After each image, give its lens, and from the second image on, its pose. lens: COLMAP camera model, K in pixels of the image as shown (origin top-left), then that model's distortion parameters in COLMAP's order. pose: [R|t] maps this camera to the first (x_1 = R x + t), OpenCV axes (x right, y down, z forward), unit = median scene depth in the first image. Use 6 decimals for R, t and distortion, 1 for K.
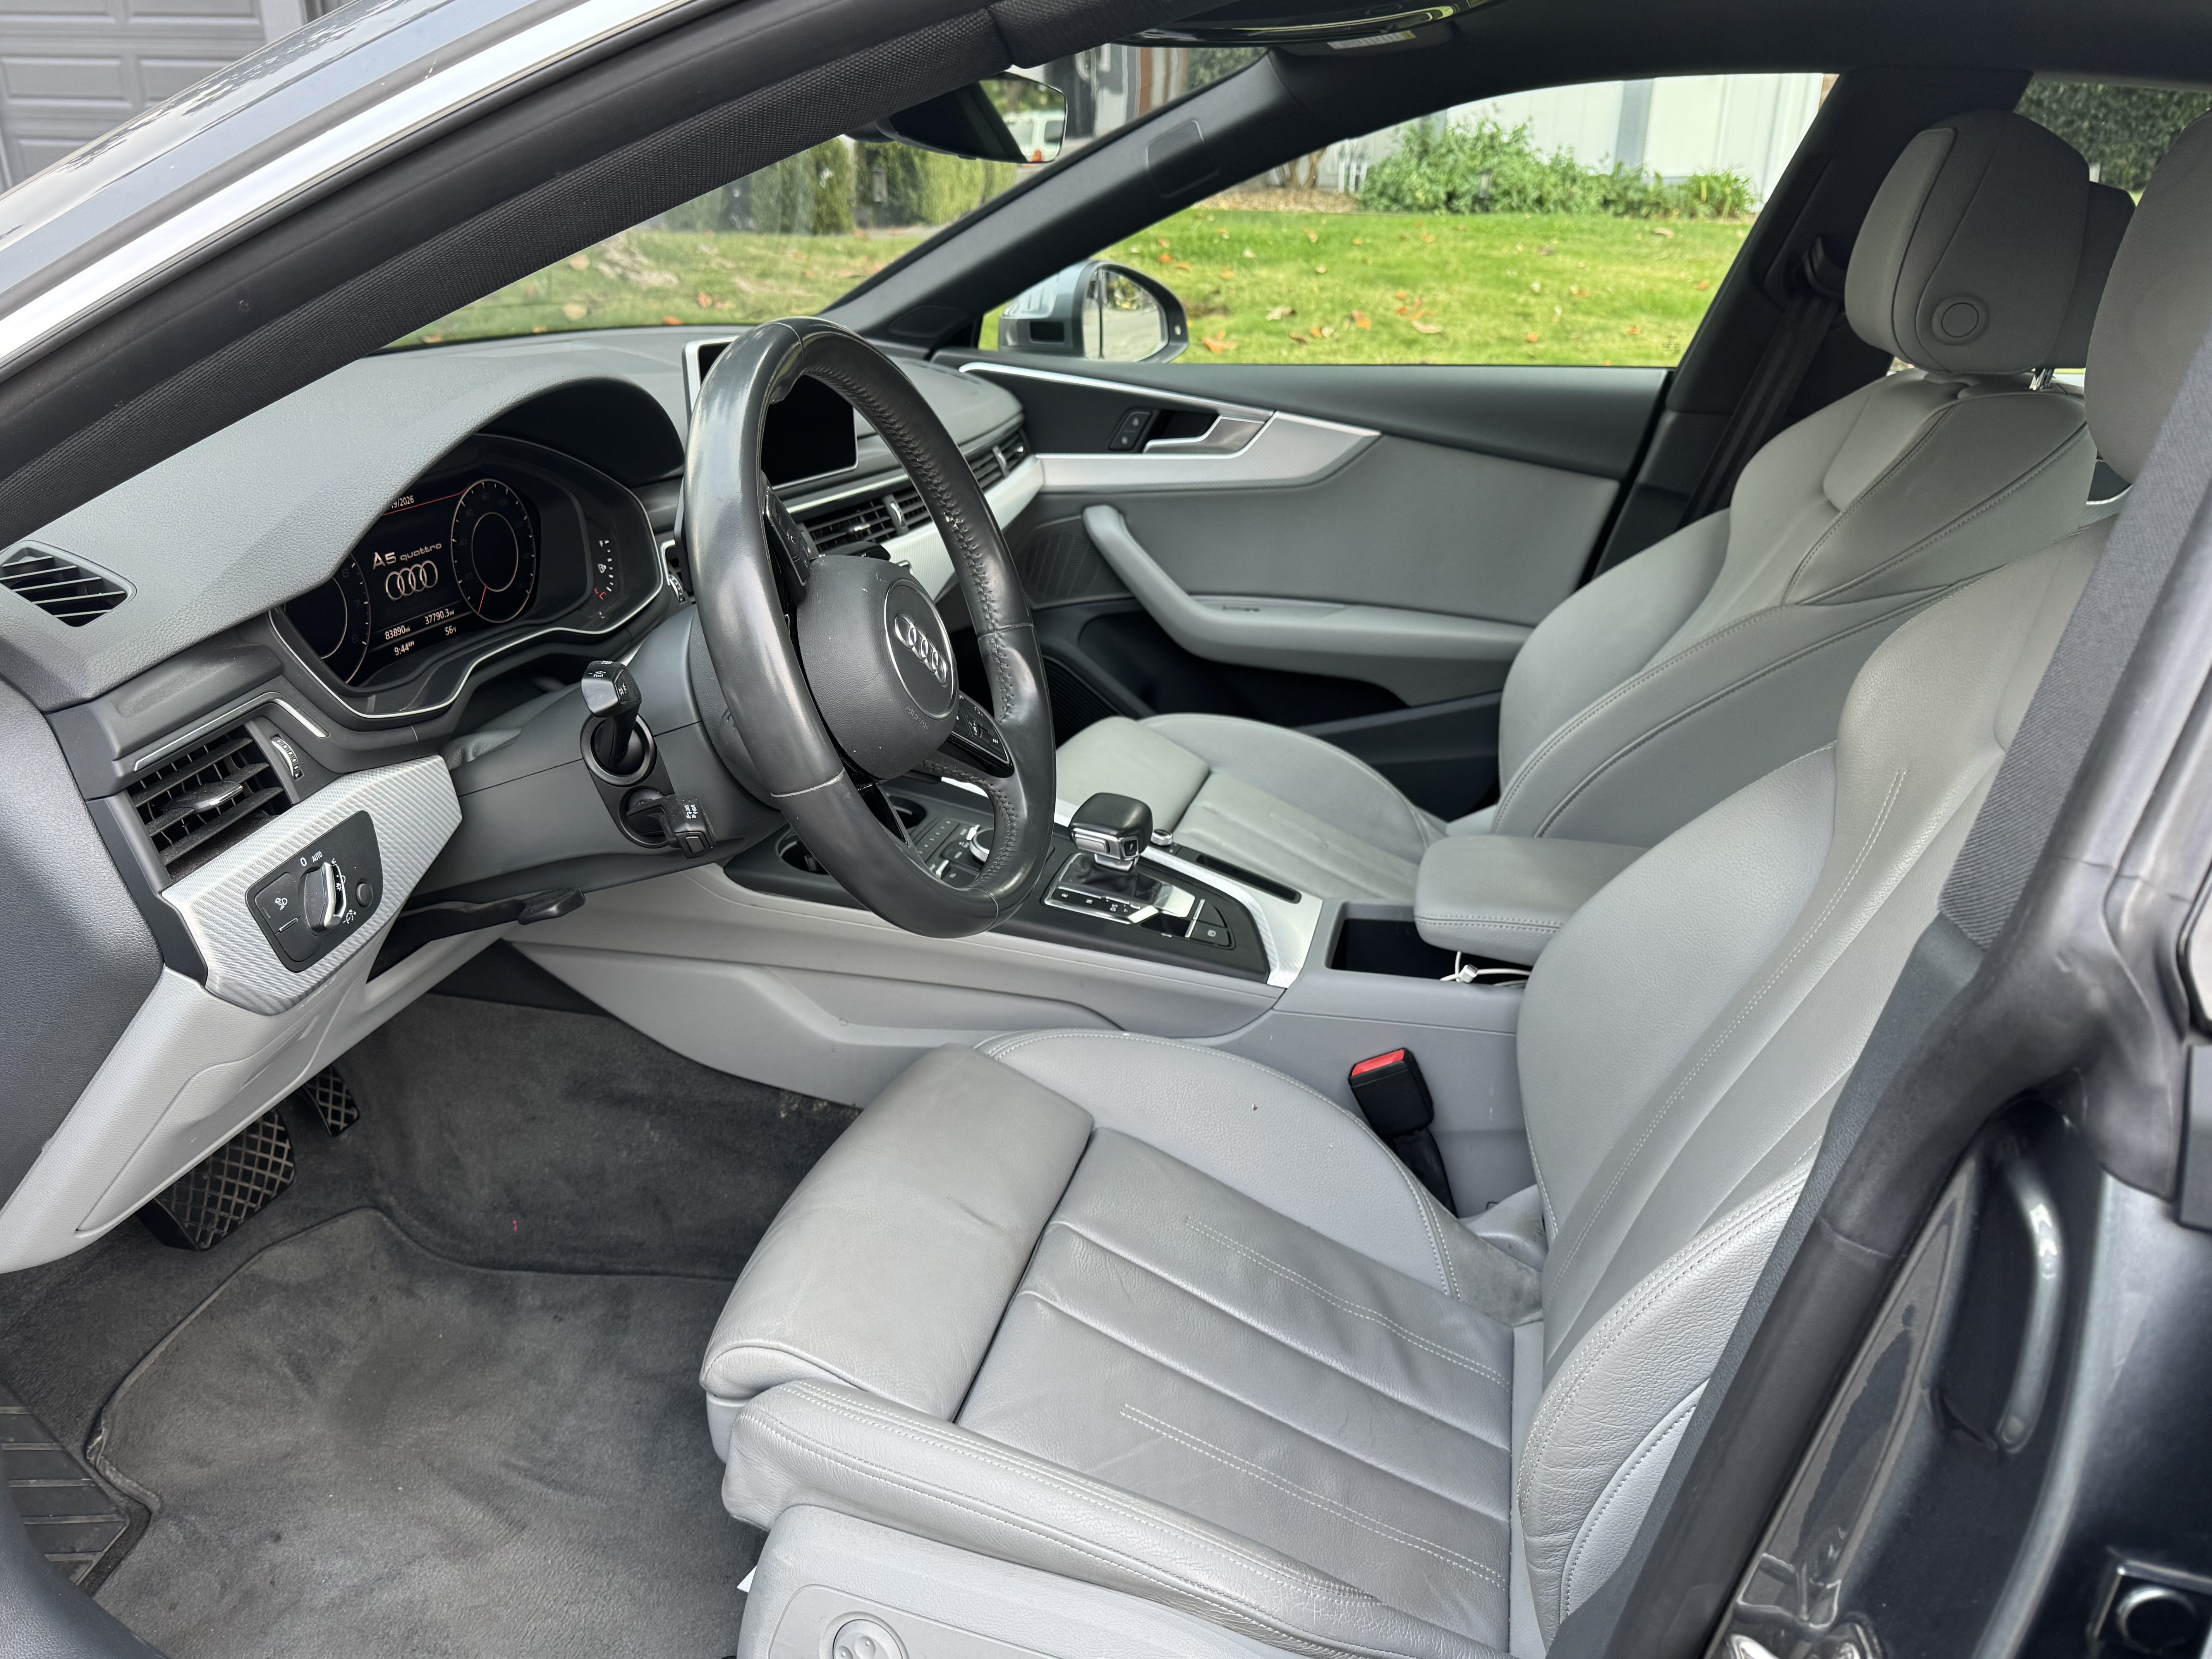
lens RADIAL K [[1657.0, 0, 1110.1], [0, 1657.0, 834.4], [0, 0, 1]] dist [0.001521, -0.003133]
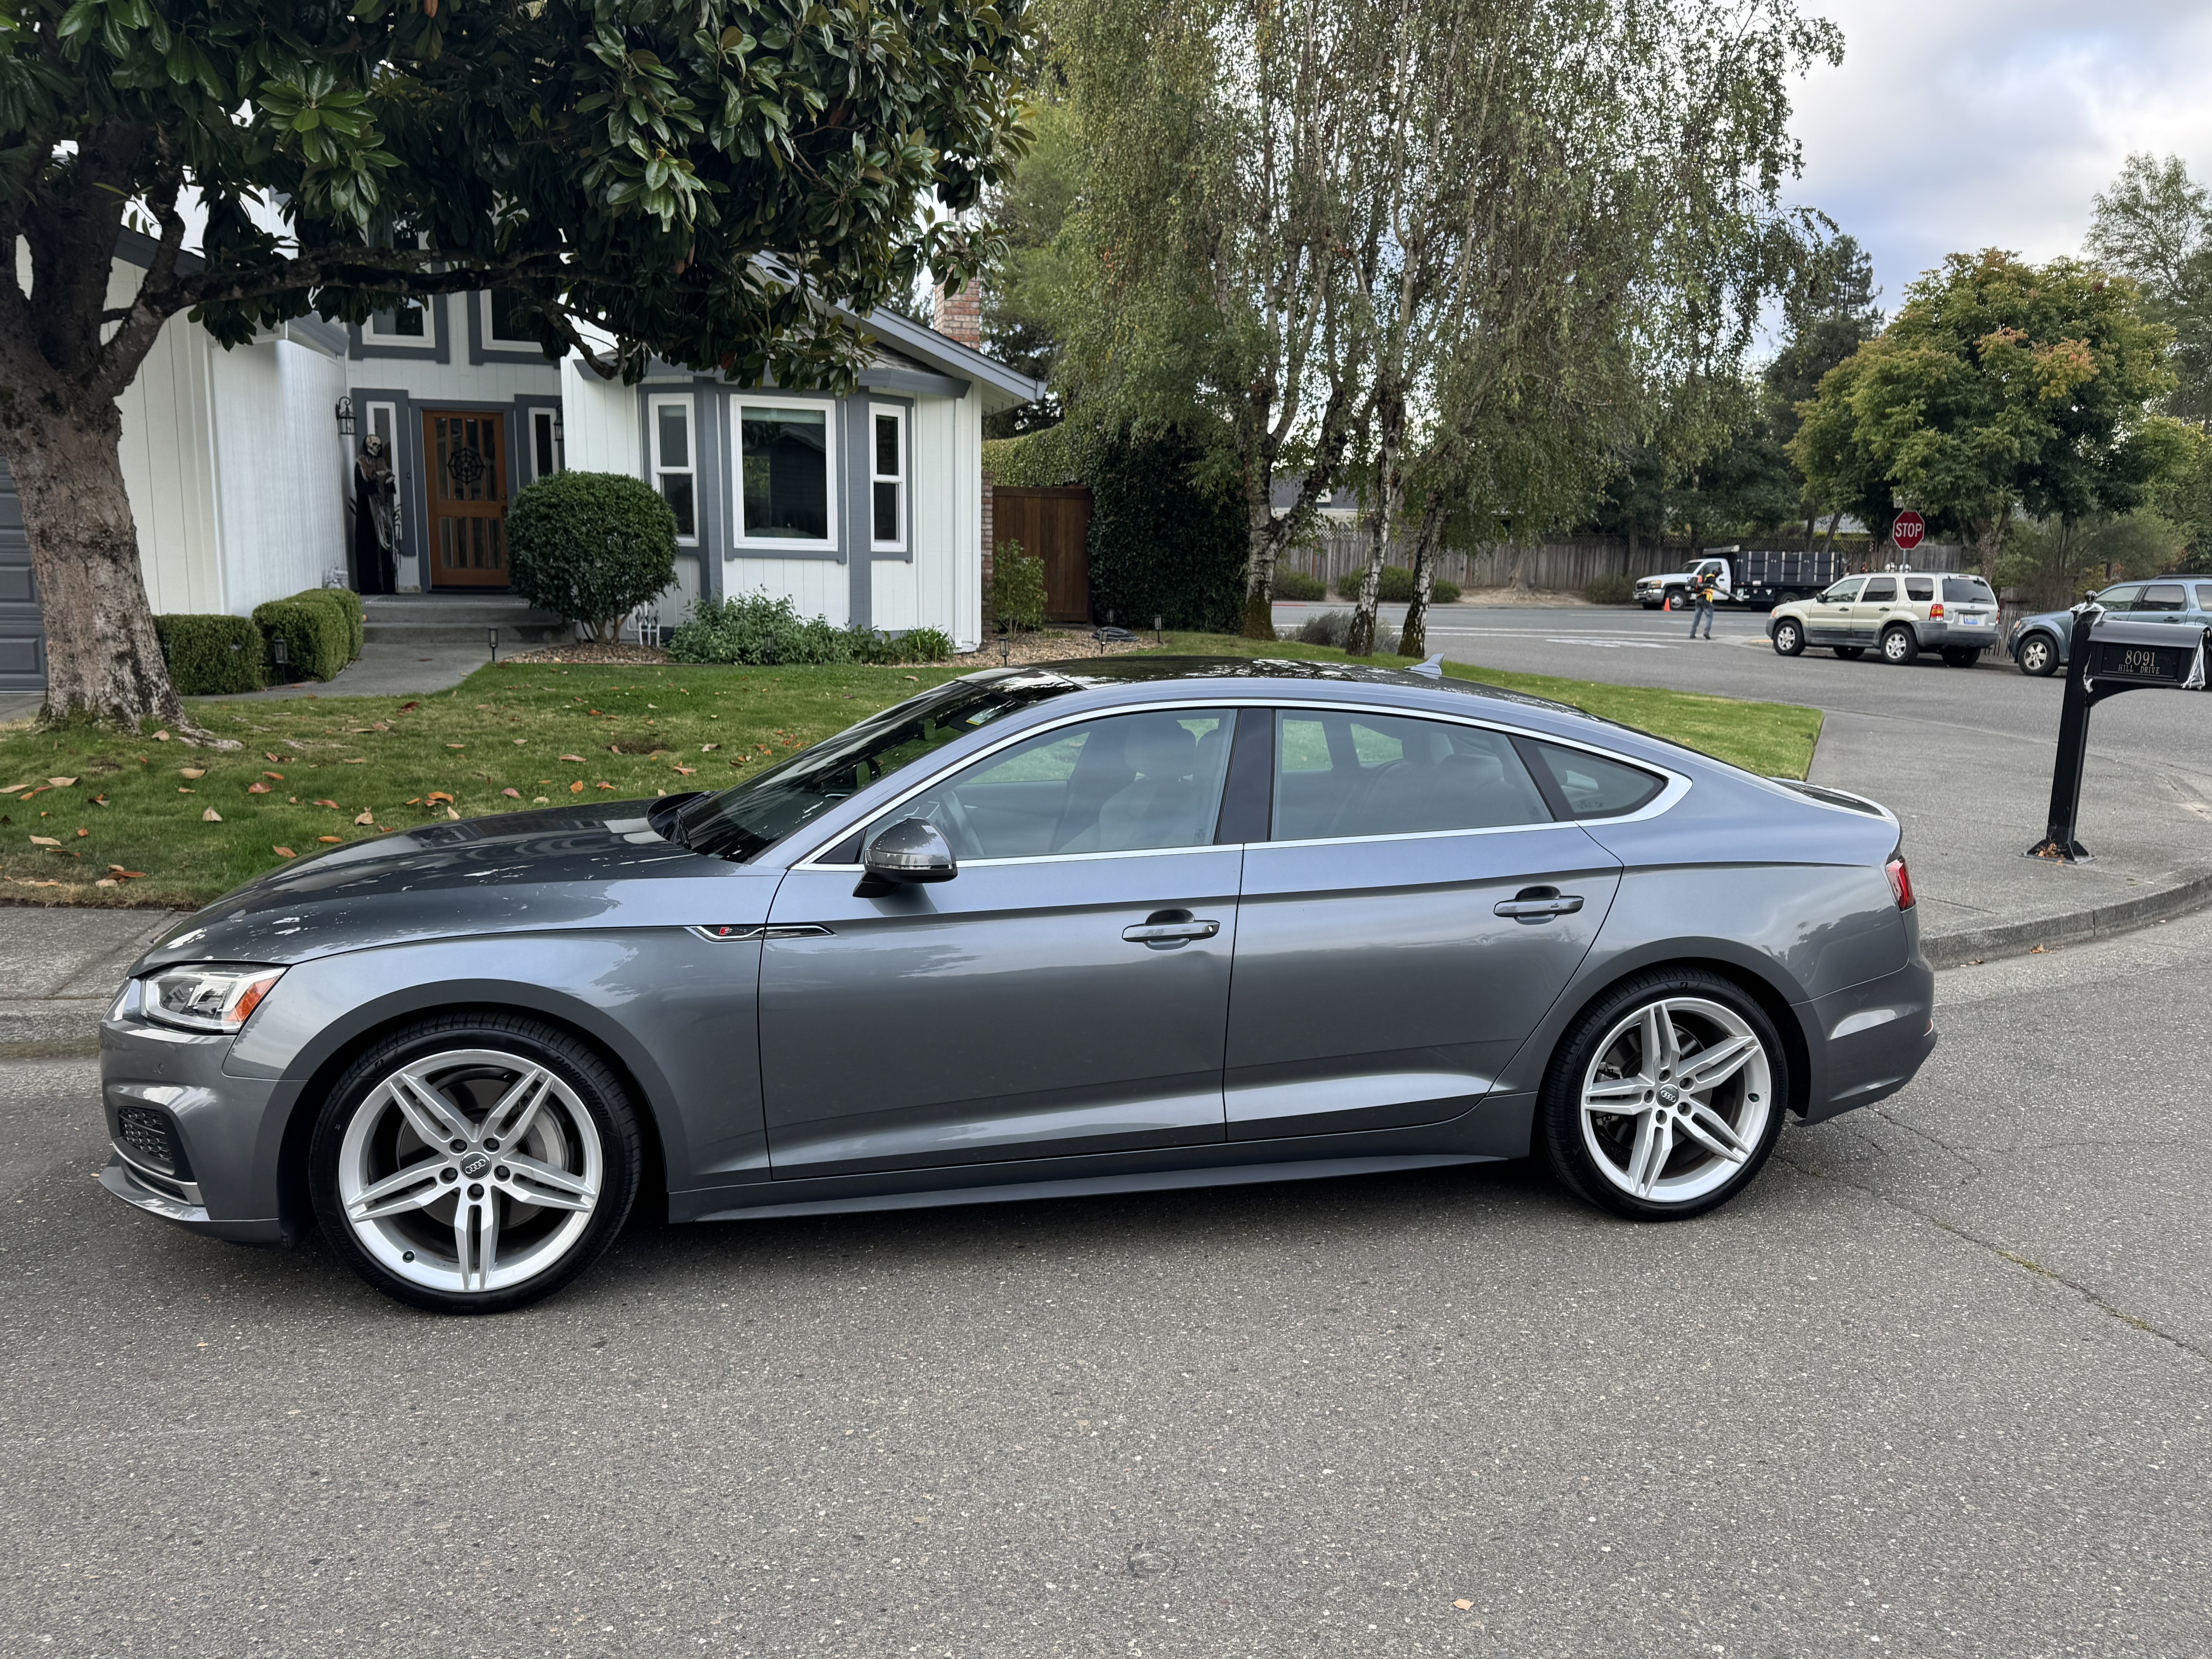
lens RADIAL K [[1657.0, 0, 1106.2], [0, 1657.0, 830.7], [0, 0, 1]] dist [0.001521, -0.003133]
pose [[0.894761, -0.061901, 0.442234, -0.129721], [0.162849, 0.967374, -0.194082, 0.059134], [-0.415792, 0.245674, 0.875649, -0.248387]]
